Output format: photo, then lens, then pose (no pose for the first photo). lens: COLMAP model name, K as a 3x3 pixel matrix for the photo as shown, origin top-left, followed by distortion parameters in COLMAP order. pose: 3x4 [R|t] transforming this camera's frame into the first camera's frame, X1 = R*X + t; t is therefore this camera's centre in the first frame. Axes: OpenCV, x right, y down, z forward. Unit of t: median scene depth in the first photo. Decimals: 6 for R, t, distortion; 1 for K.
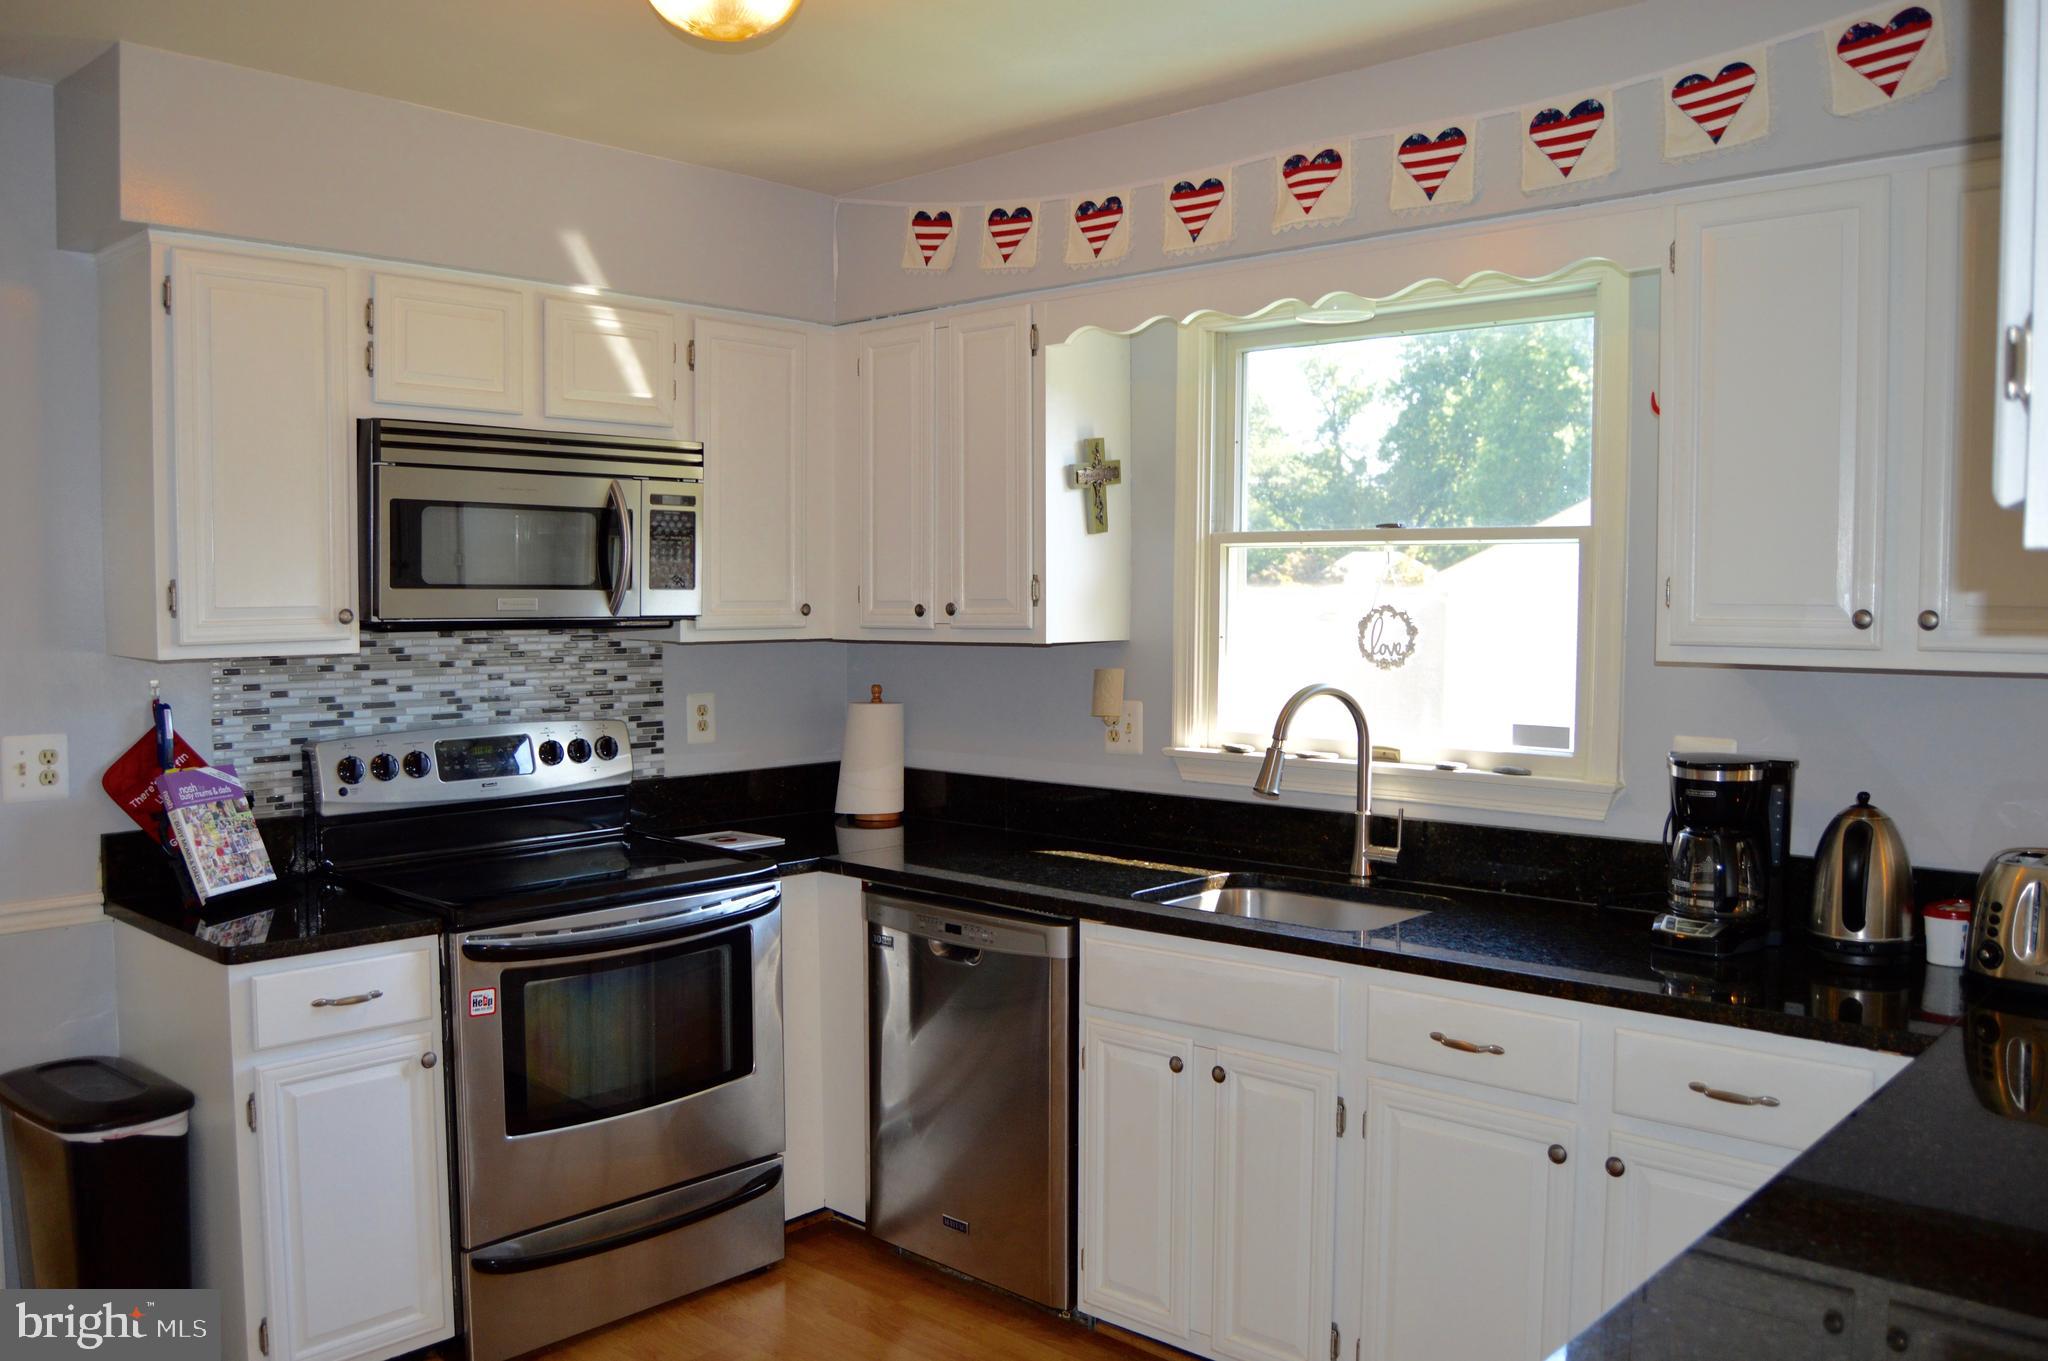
lens RADIAL K [[1631.5, 0, 1030.4], [0, 1631.5, 685.2], [0, 0, 1]] dist [-0.088729, 0.027249]
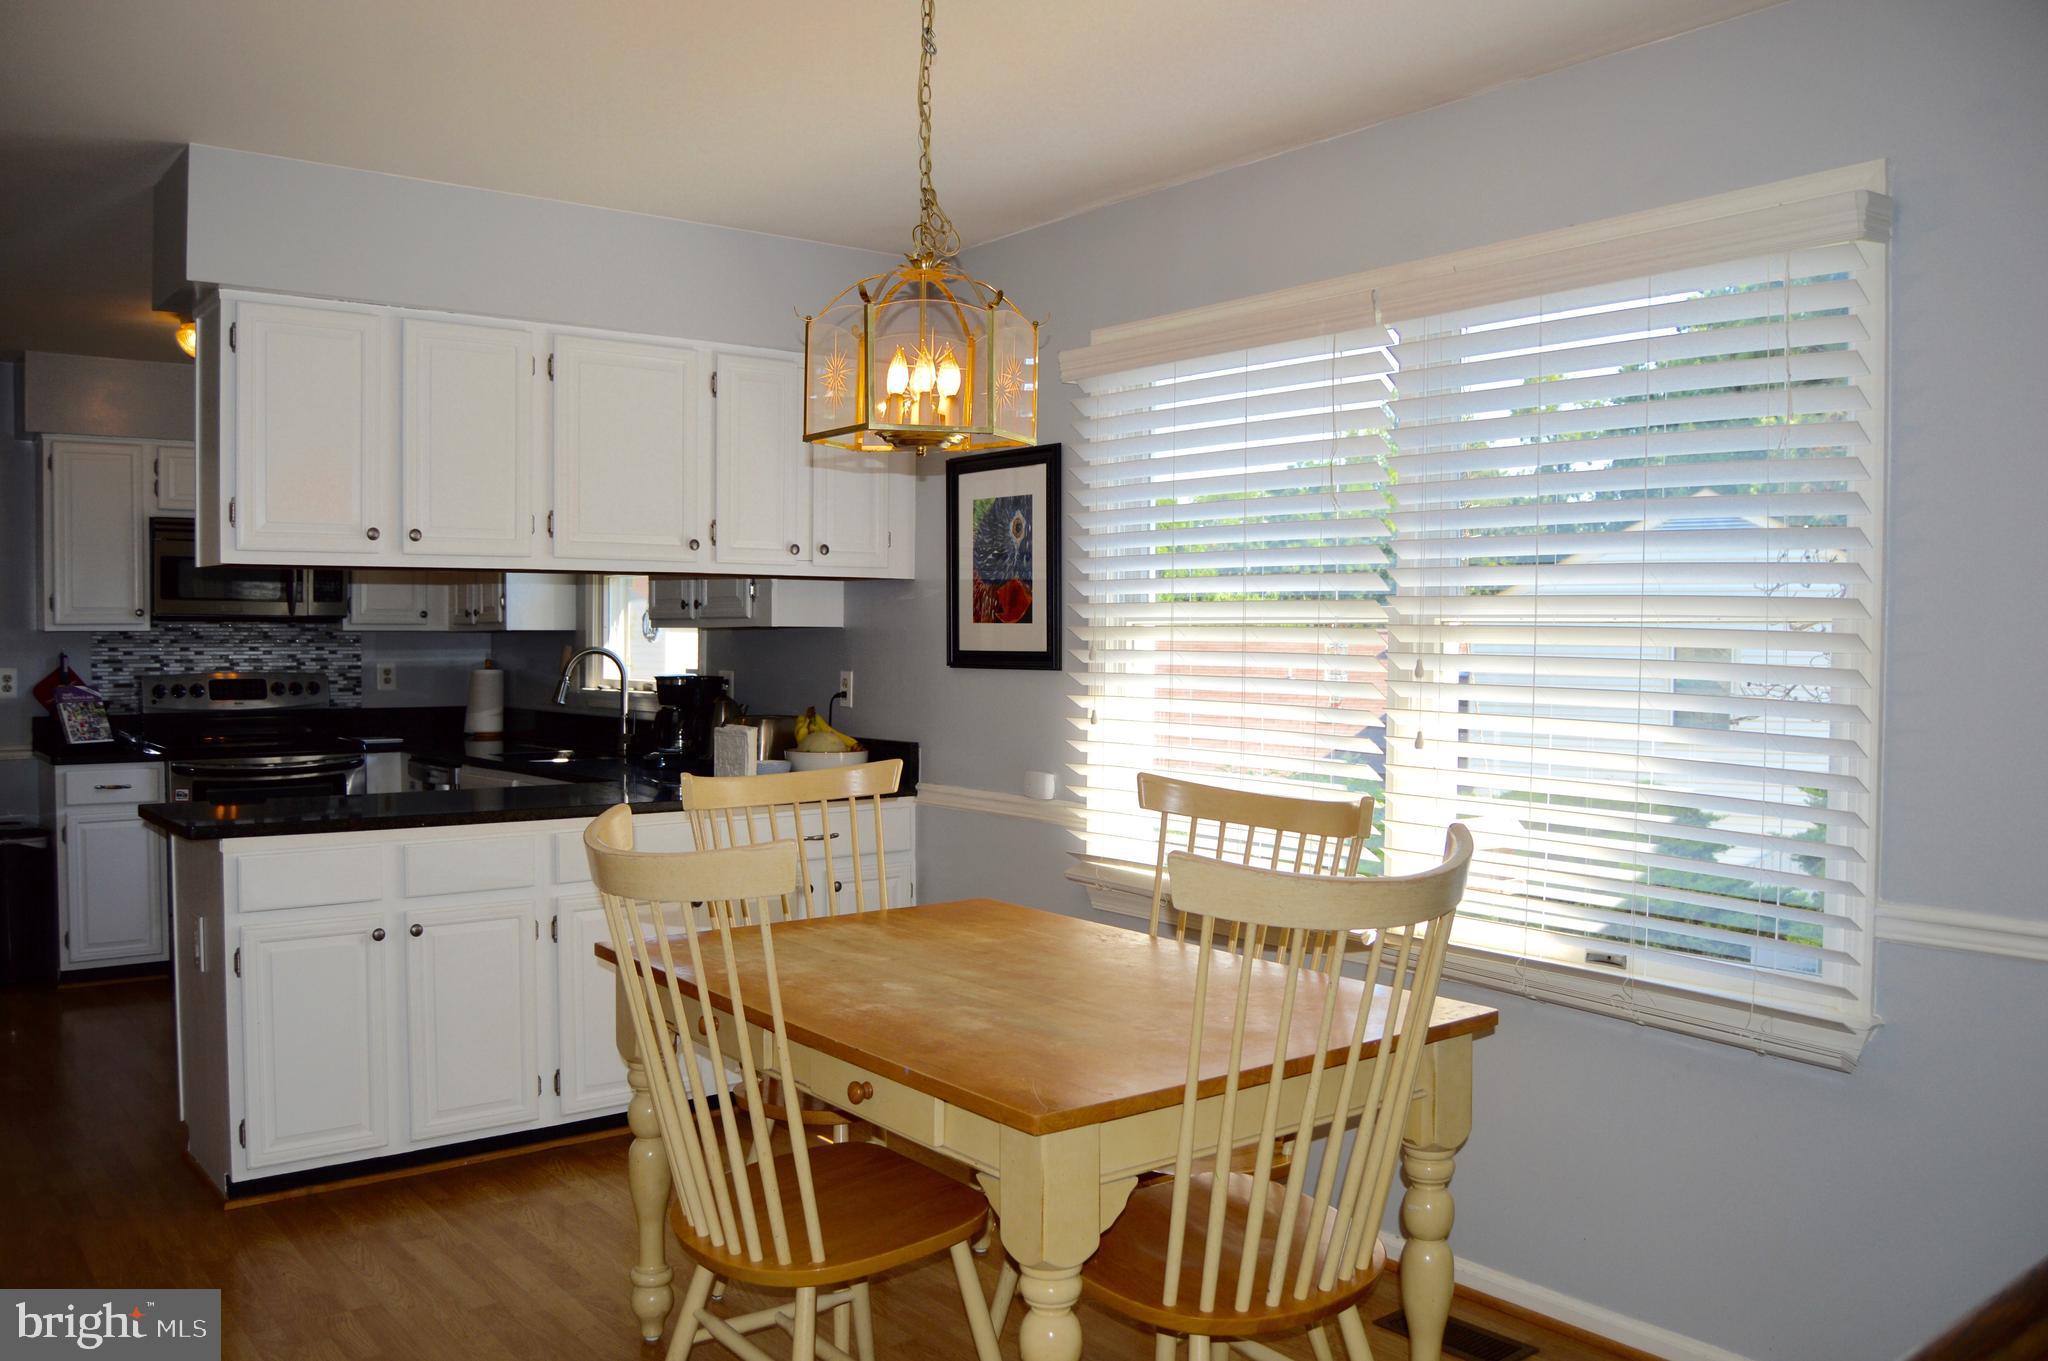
lens RADIAL K [[1631.5, 0, 1022.7], [0, 1631.5, 682.0], [0, 0, 1]] dist [-0.088729, 0.027249]
pose [[0.986778, 0.006619, -0.161944, 0.929320], [-0.011369, 0.999531, -0.028424, 0.082971], [0.161680, 0.029889, 0.986390, -0.755859]]
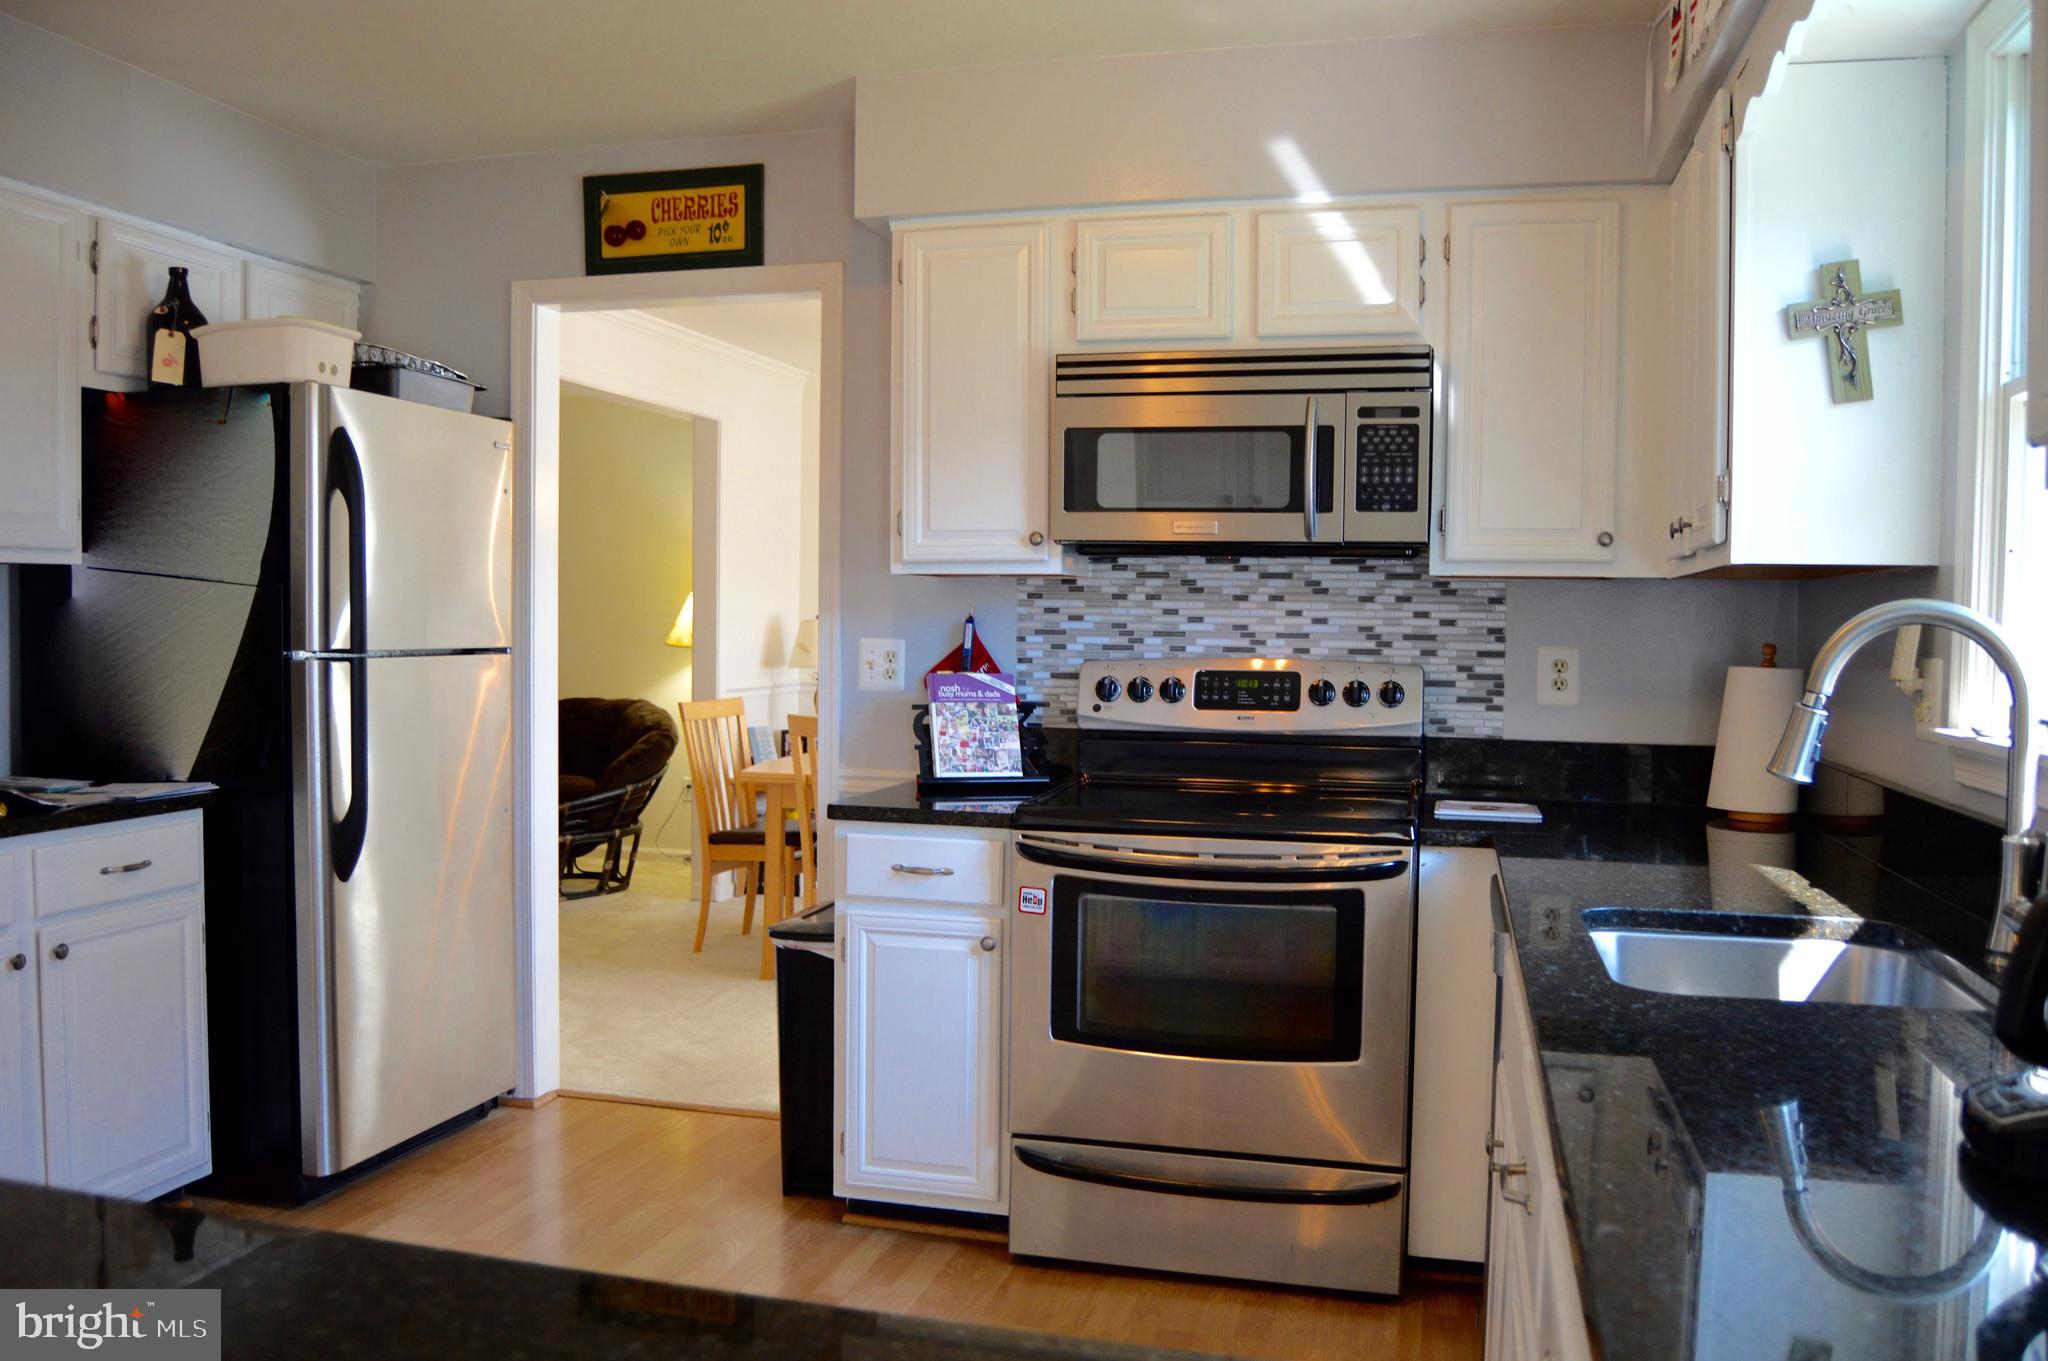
lens RADIAL K [[1631.5, 0, 1021.3], [0, 1631.5, 689.2], [0, 0, 1]] dist [-0.088729, 0.027249]
pose [[0.459254, 0.042906, -0.887268, 0.506495], [-0.063071, 0.997887, 0.015609, 0.038594], [0.886063, 0.048792, 0.460989, 0.434497]]
